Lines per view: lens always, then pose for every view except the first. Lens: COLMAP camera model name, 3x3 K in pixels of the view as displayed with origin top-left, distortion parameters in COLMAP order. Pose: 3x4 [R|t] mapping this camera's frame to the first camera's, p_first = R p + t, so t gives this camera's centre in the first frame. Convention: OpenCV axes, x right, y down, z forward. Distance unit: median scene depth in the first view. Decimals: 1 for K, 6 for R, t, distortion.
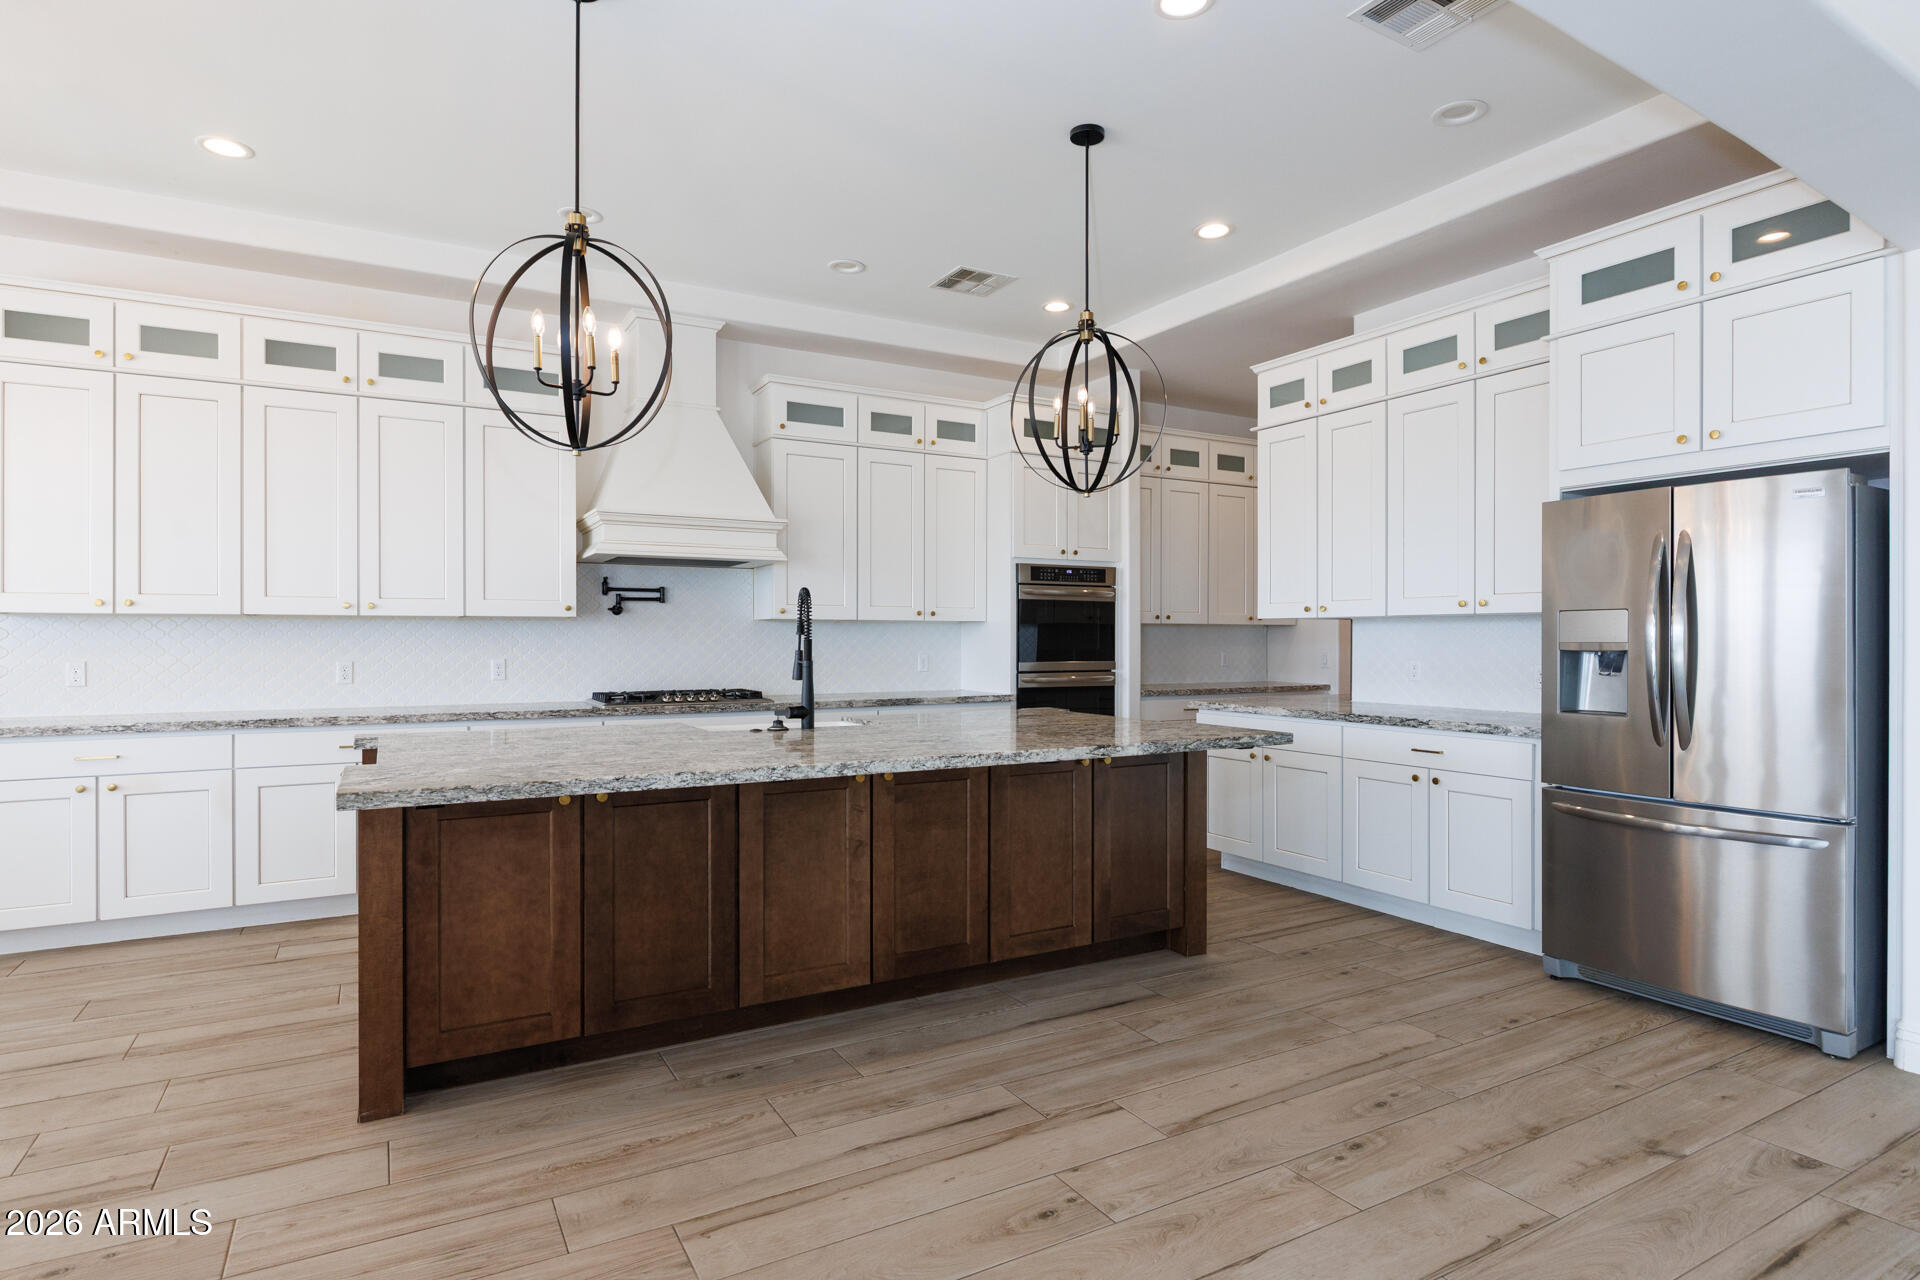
lens RADIAL K [[1017.6, 0, 956.9], [0, 1017.6, 640.4], [0, 0, 1]] dist [-0.000554, -0.001424]
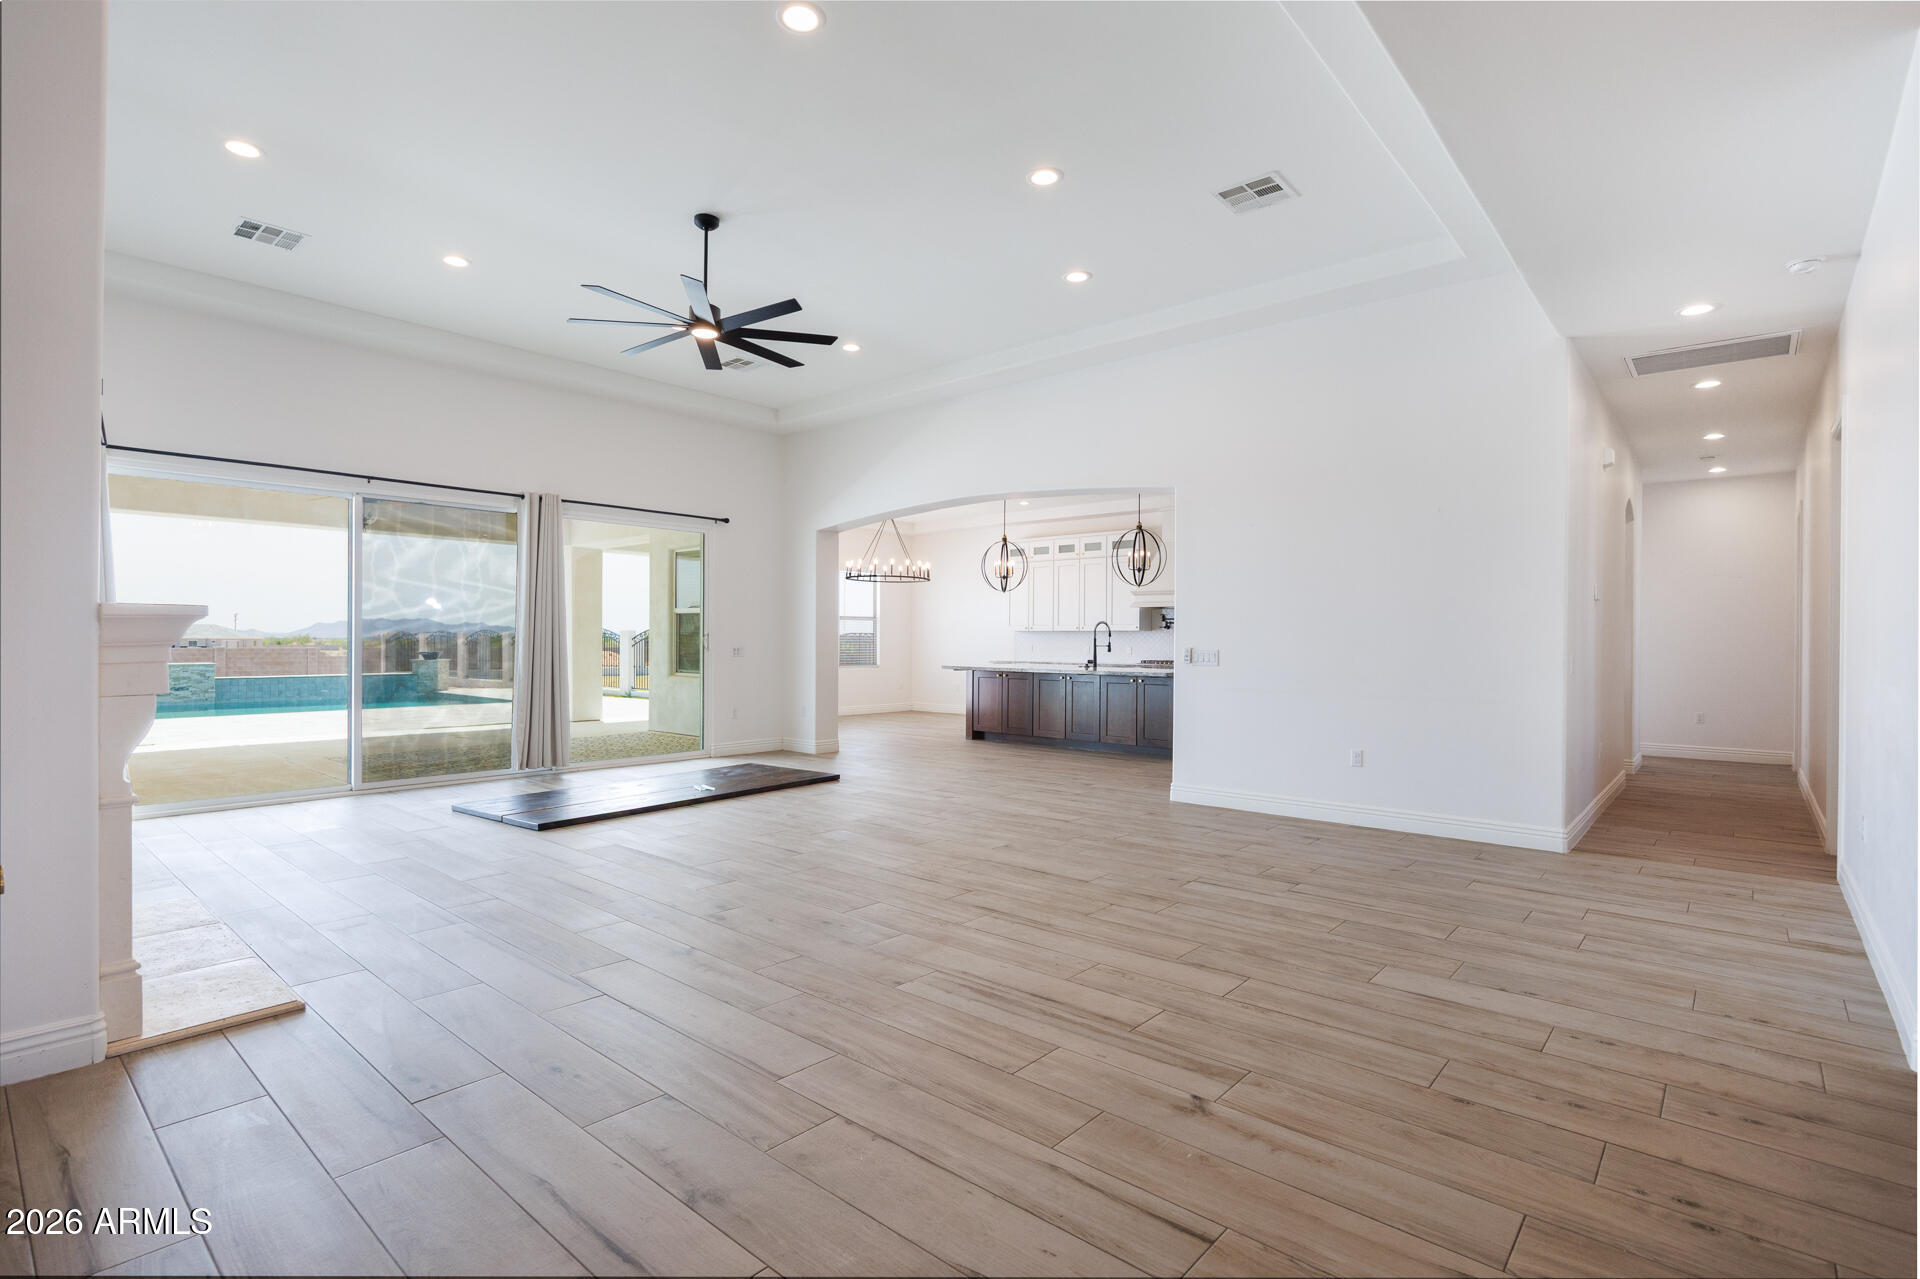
lens RADIAL K [[901.8, 0, 956.0], [0, 901.8, 643.3], [0, 0, 1]] dist [-0.005416, -0.000881]
pose [[0.325940, 0.004772, -0.945378, 1.882832], [-0.011305, 0.999935, 0.001150, 0.013789], [0.945323, 0.010312, 0.325973, -0.234943]]
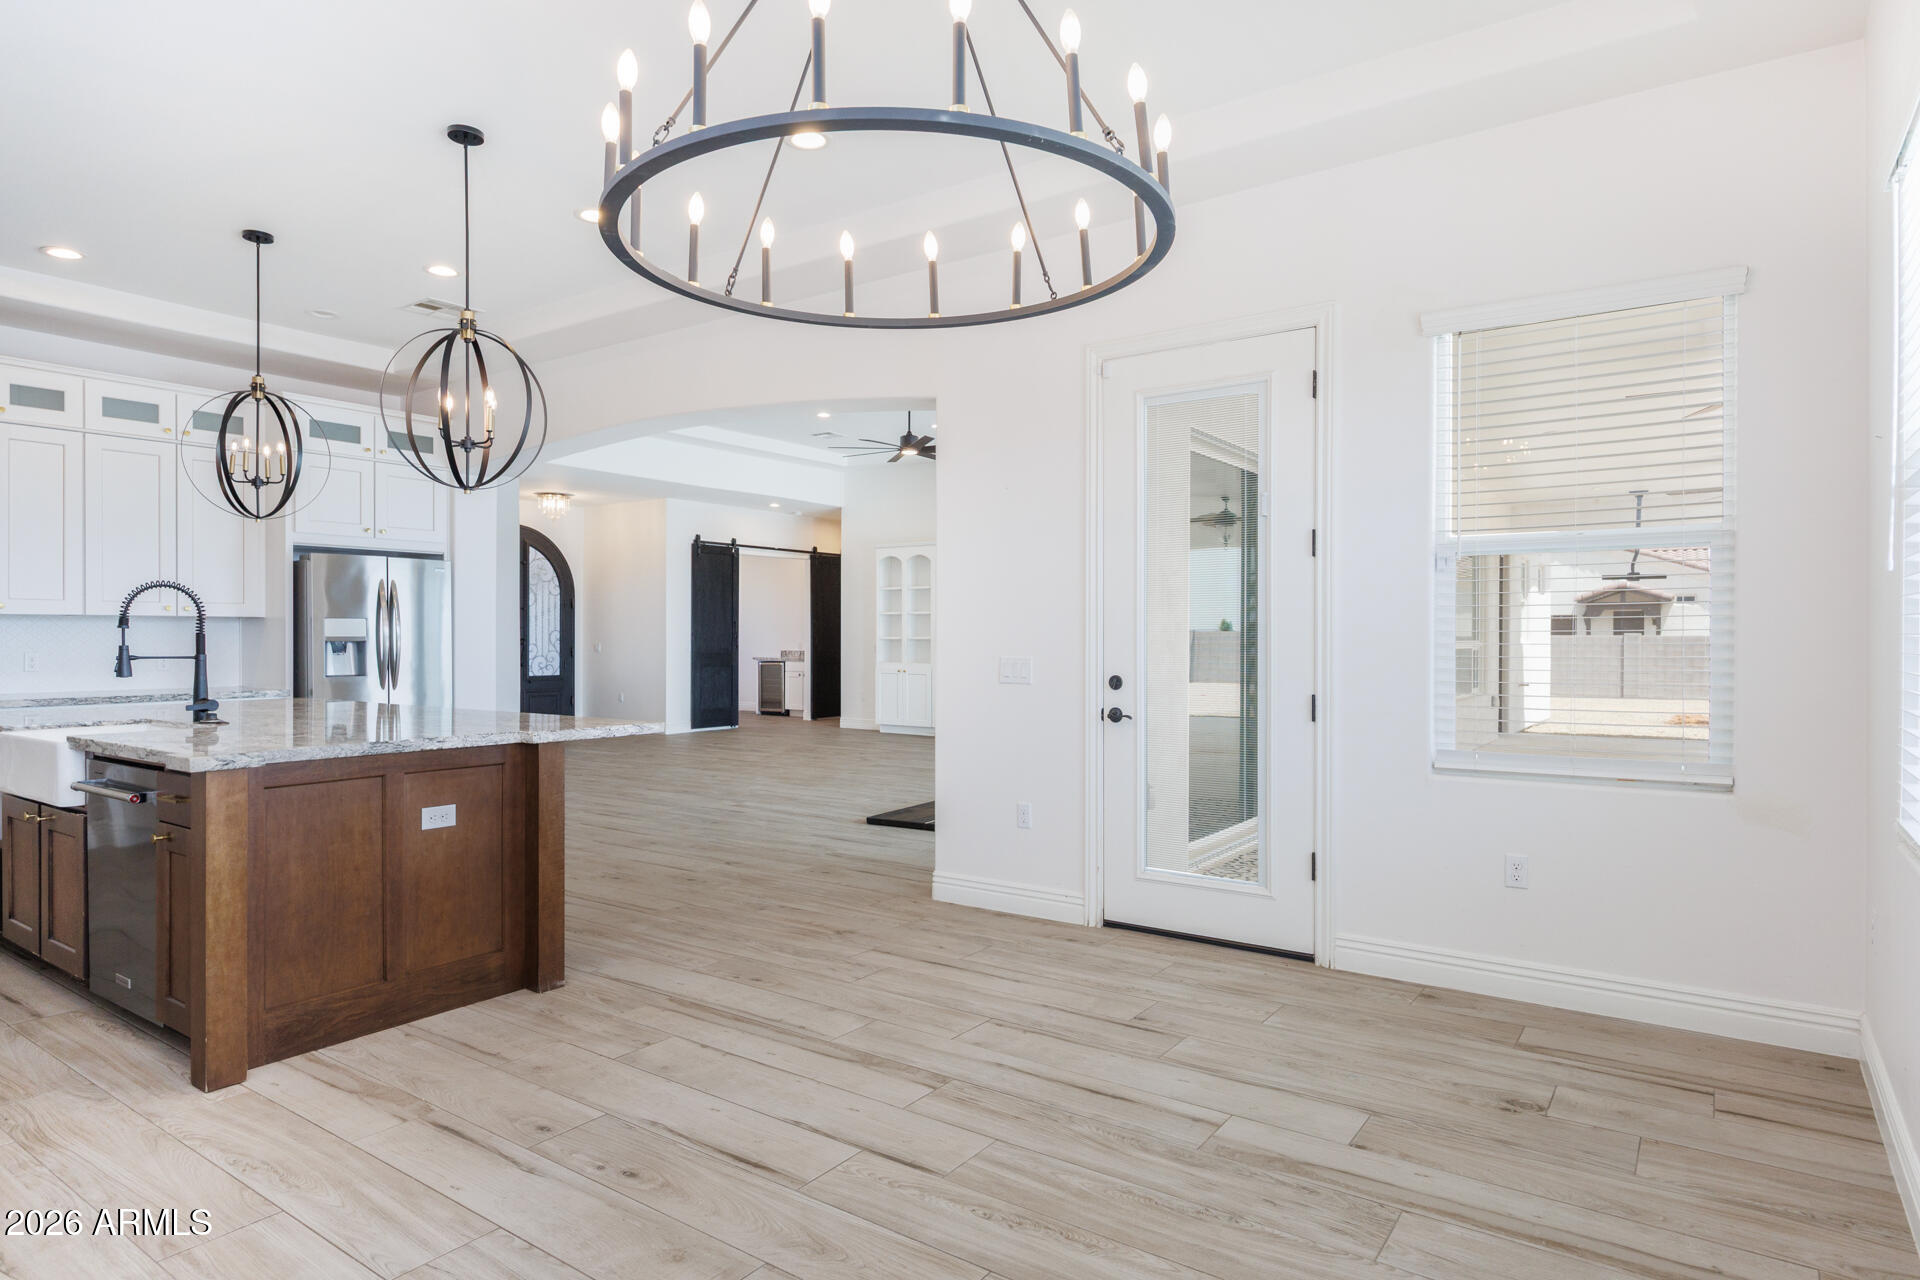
lens RADIAL K [[1082.1, 0, 963.7], [0, 1082.1, 641.3], [0, 0, 1]] dist [-0.004604, -0.001346]
pose [[-0.426185, -0.004107, 0.904627, -1.186752], [0.003221, 0.999976, 0.006057, 0.002396], [-0.904631, 0.005495, -0.426161, 0.630391]]
